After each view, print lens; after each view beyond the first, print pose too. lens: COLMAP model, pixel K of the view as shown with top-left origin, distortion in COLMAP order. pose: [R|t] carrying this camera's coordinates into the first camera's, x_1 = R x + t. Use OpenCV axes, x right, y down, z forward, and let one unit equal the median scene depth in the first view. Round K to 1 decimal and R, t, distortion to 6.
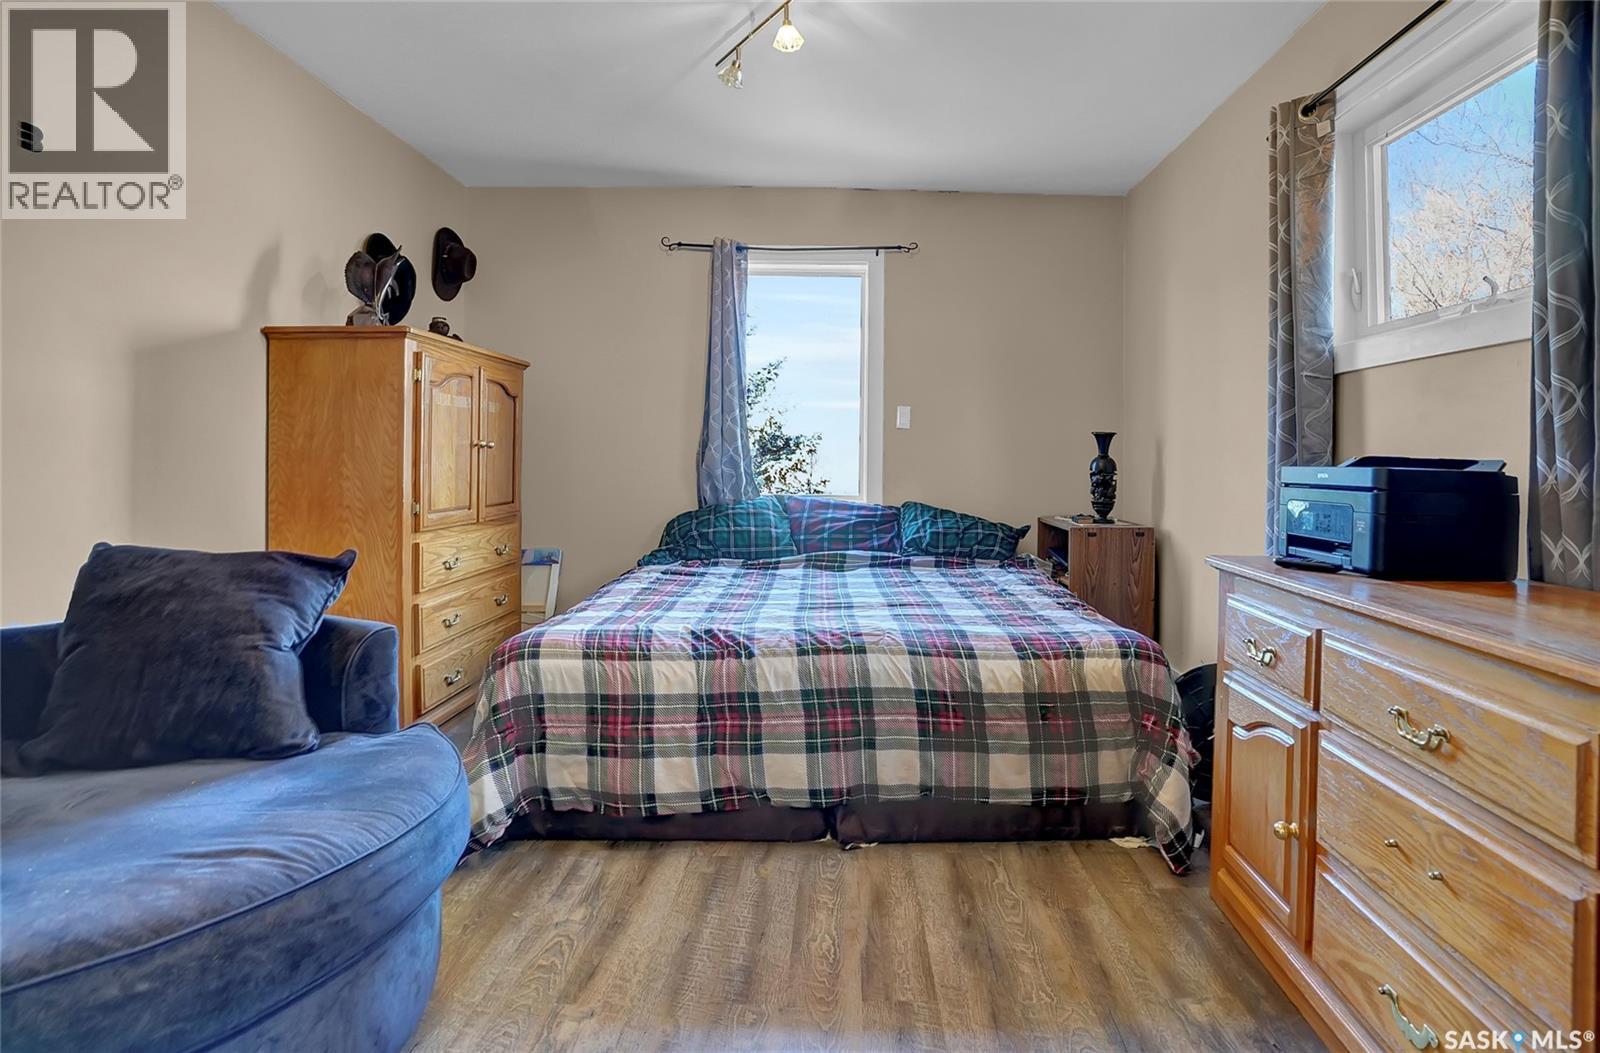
lens RADIAL K [[802.4, 0, 800.0], [0, 802.4, 480.9], [0, 0, 1]] dist [-0.051799, 0.000642]
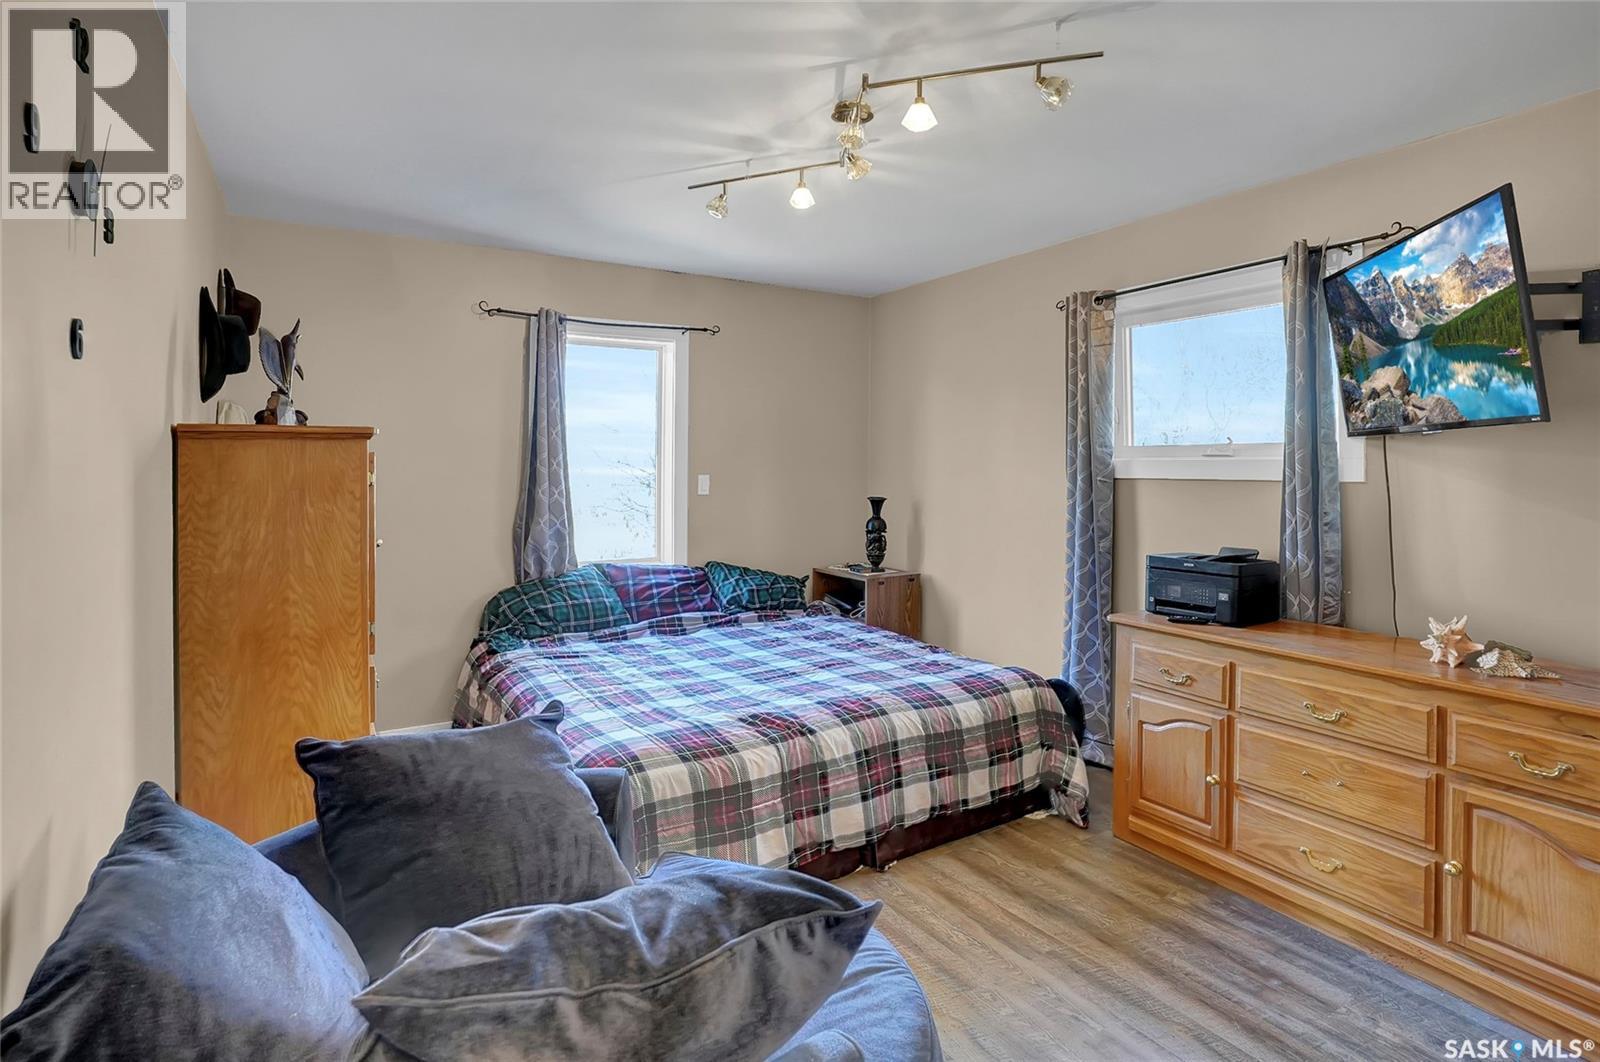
lens RADIAL K [[802.2, 0, 800.6], [0, 802.2, 511.5], [0, 0, 1]] dist [-0.076166, 0.033156]
pose [[0.858138, -0.033891, 0.512299, -0.534102], [0.026366, 0.999411, 0.021951, -0.106483], [-0.512742, -0.005329, 0.858526, -0.001917]]
